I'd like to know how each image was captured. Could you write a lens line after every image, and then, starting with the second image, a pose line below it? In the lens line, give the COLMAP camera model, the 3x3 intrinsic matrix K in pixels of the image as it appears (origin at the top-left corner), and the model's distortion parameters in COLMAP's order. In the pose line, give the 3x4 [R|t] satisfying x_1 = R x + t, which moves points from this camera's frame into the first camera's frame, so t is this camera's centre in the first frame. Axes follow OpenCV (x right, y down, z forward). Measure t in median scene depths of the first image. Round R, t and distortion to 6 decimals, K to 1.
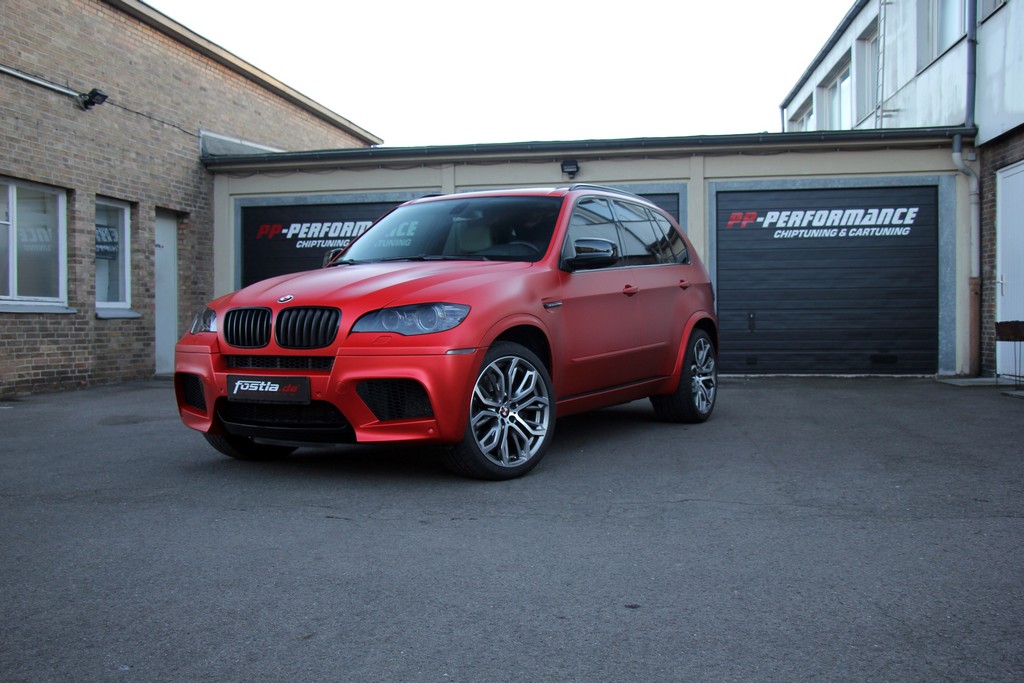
lens RADIAL K [[1112.8, 0, 509.7], [0, 1112.8, 340.4], [0, 0, 1]] dist [-0.060986, 0.000000]
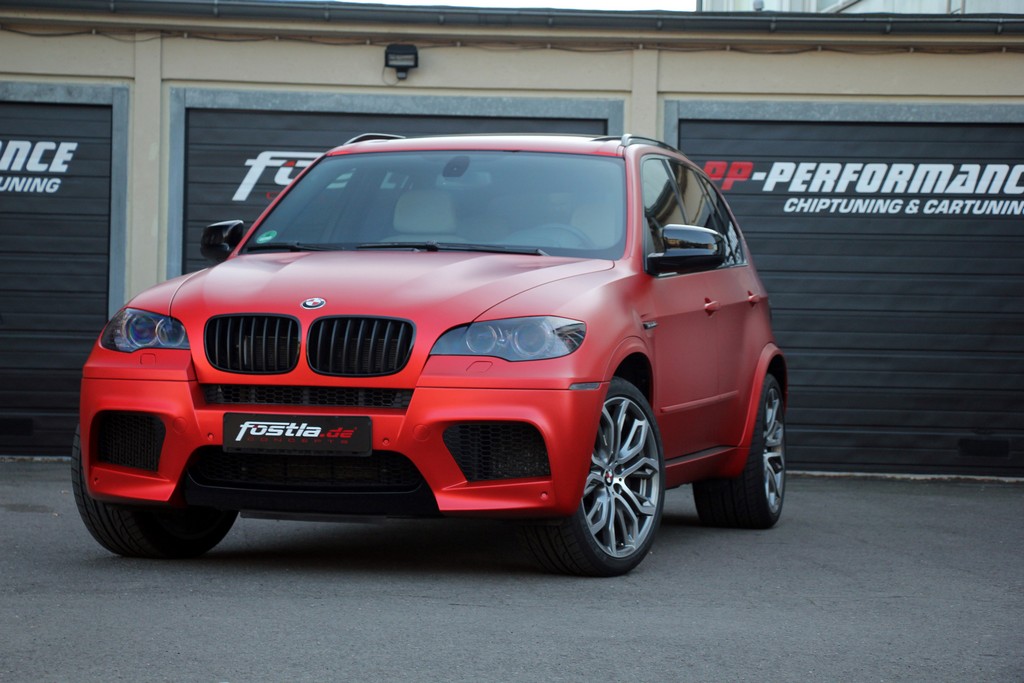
lens RADIAL K [[2843.5, 0, 513.6], [0, 2843.5, 342.8], [0, 0, 1]] dist [0.527408, 0.000000]
pose [[0.973726, 0.030553, 0.225666, -0.460307], [-0.024016, 0.999210, -0.031657, 0.037787], [-0.226455, 0.025406, 0.973690, -0.705322]]
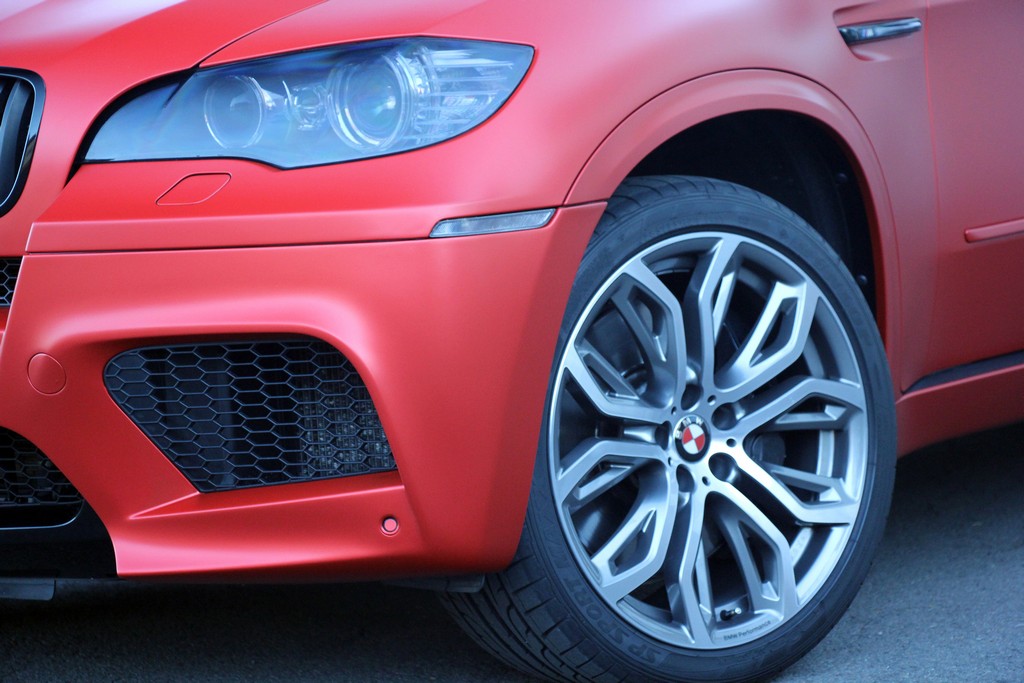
lens RADIAL K [[3227.5, 0, 512.0], [0, 3227.5, 335.5], [0, 0, 1]] dist [0.818869, 0.000000]
pose [[0.991393, -0.028676, -0.127737, 0.052605], [0.035252, 0.998151, 0.049526, -0.001136], [0.126080, -0.053603, 0.990571, 0.221469]]
